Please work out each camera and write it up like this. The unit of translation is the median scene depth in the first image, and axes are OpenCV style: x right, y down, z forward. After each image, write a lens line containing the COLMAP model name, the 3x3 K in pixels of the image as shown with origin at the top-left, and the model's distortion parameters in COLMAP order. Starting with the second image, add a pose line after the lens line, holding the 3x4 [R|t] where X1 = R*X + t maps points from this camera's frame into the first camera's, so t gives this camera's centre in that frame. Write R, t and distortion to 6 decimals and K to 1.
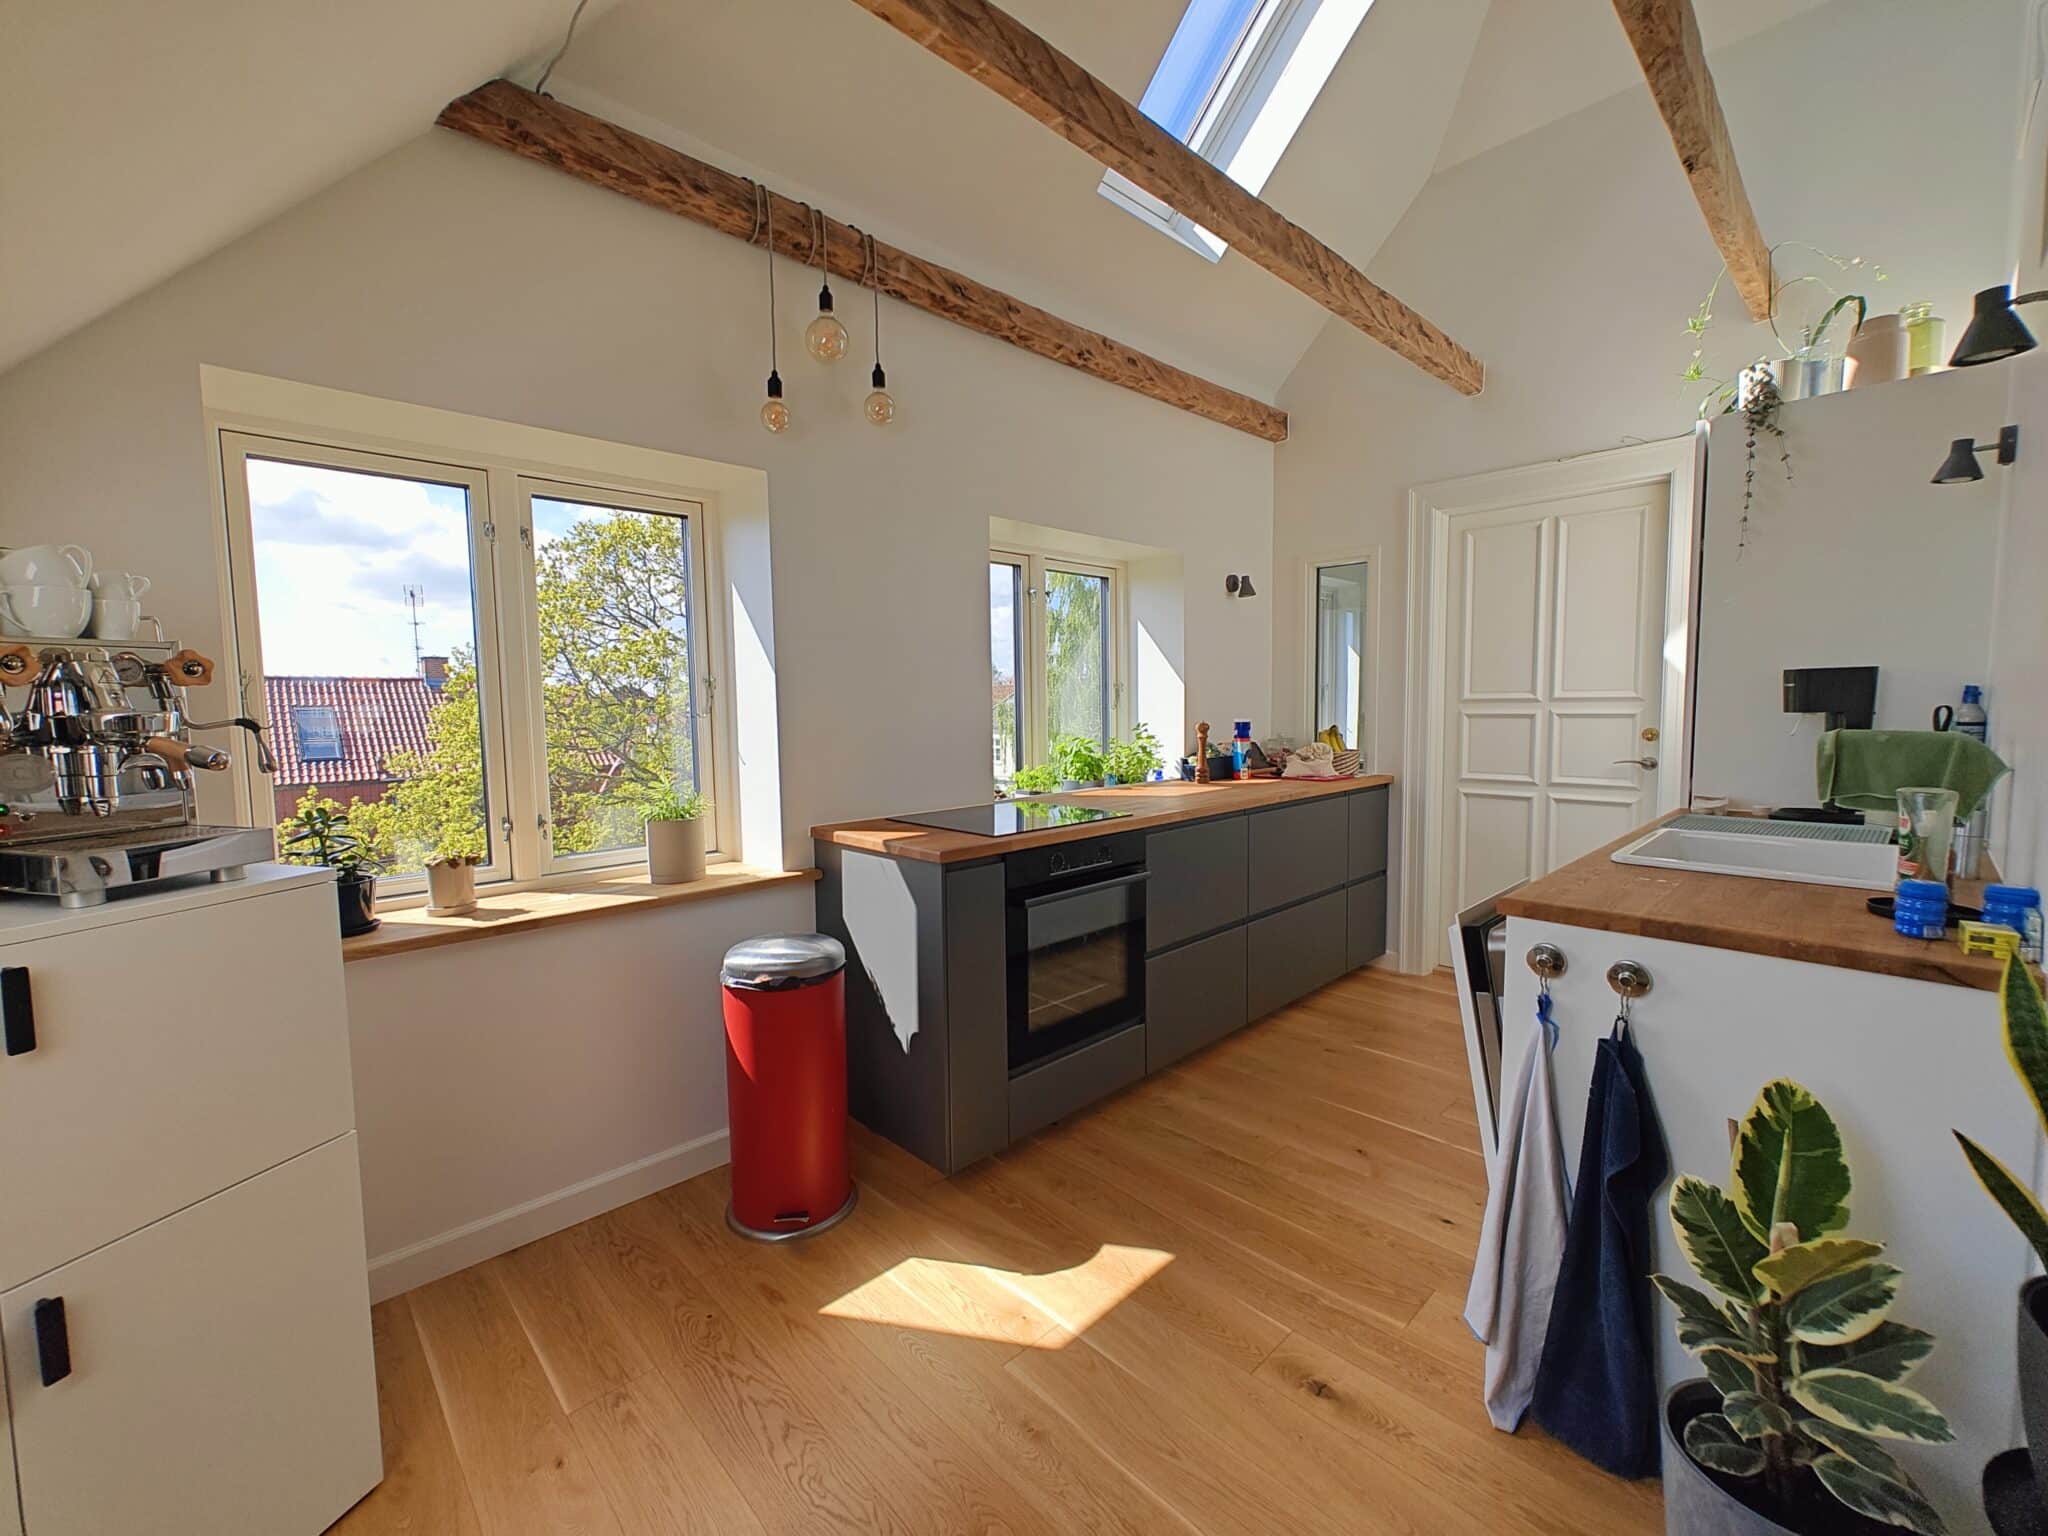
lens RADIAL K [[845.4, 0, 1024.0], [0, 845.4, 768.0], [0, 0, 1]] dist [-0.000610, -0.000376]
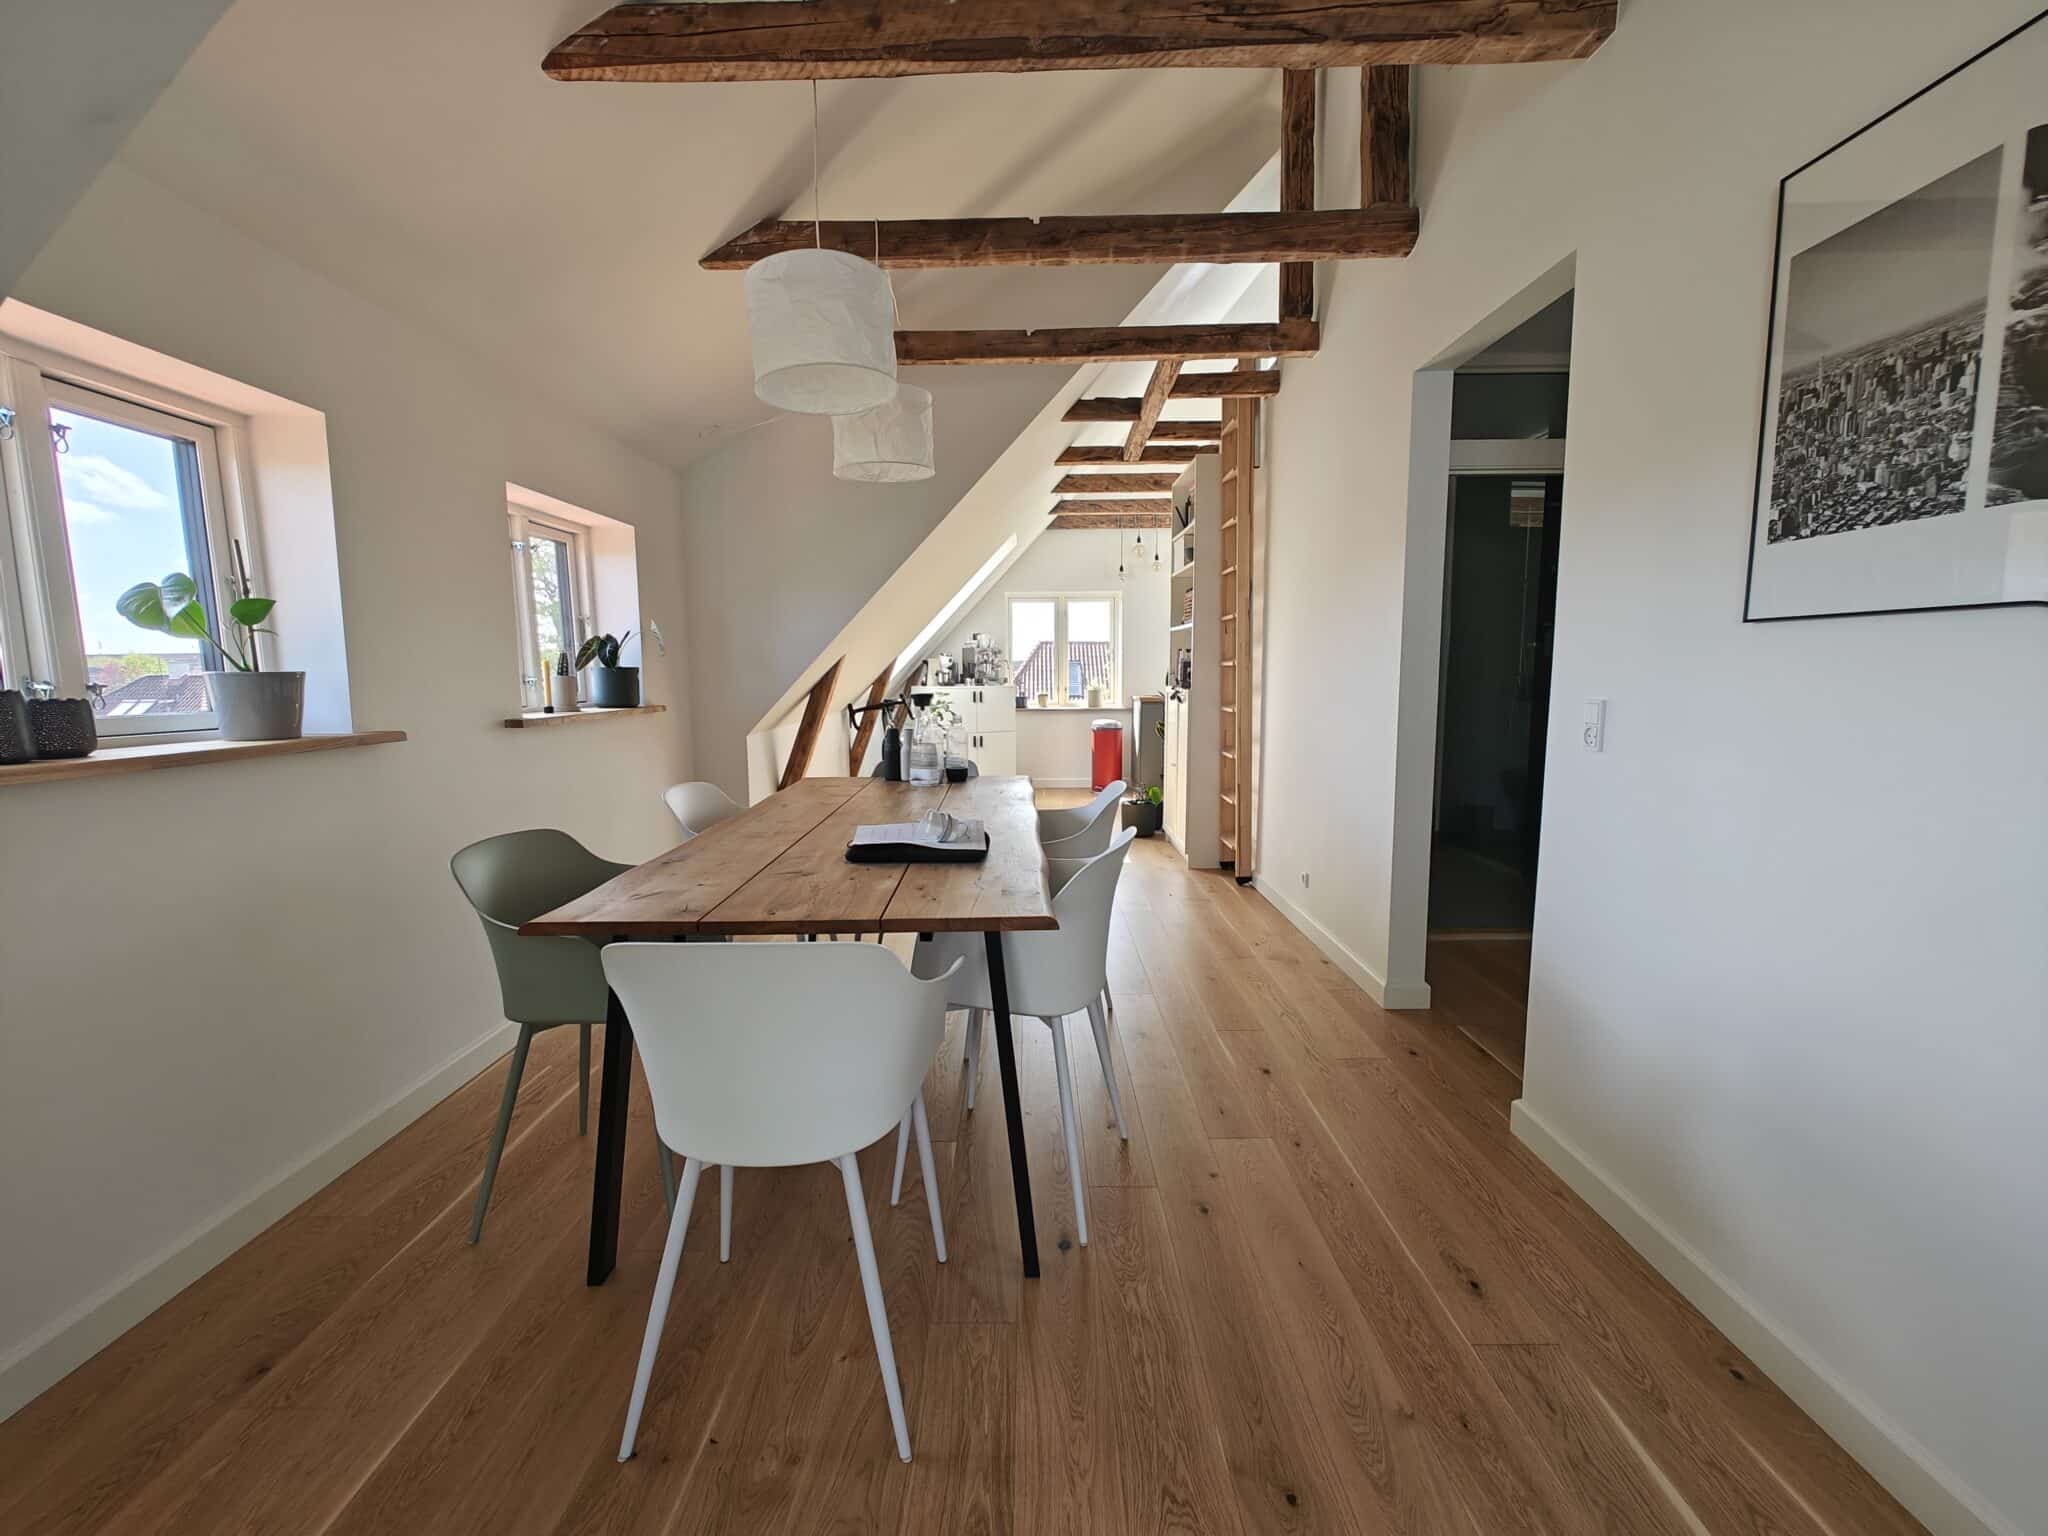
lens RADIAL K [[845.4, 0, 1024.0], [0, 845.4, 768.0], [0, 0, 1]] dist [-0.000610, -0.000376]
pose [[0.721107, 0.091982, -0.686690, 1.983594], [-0.054769, 0.995614, 0.075847, 0.143625], [0.690655, -0.017085, 0.722982, -1.924297]]
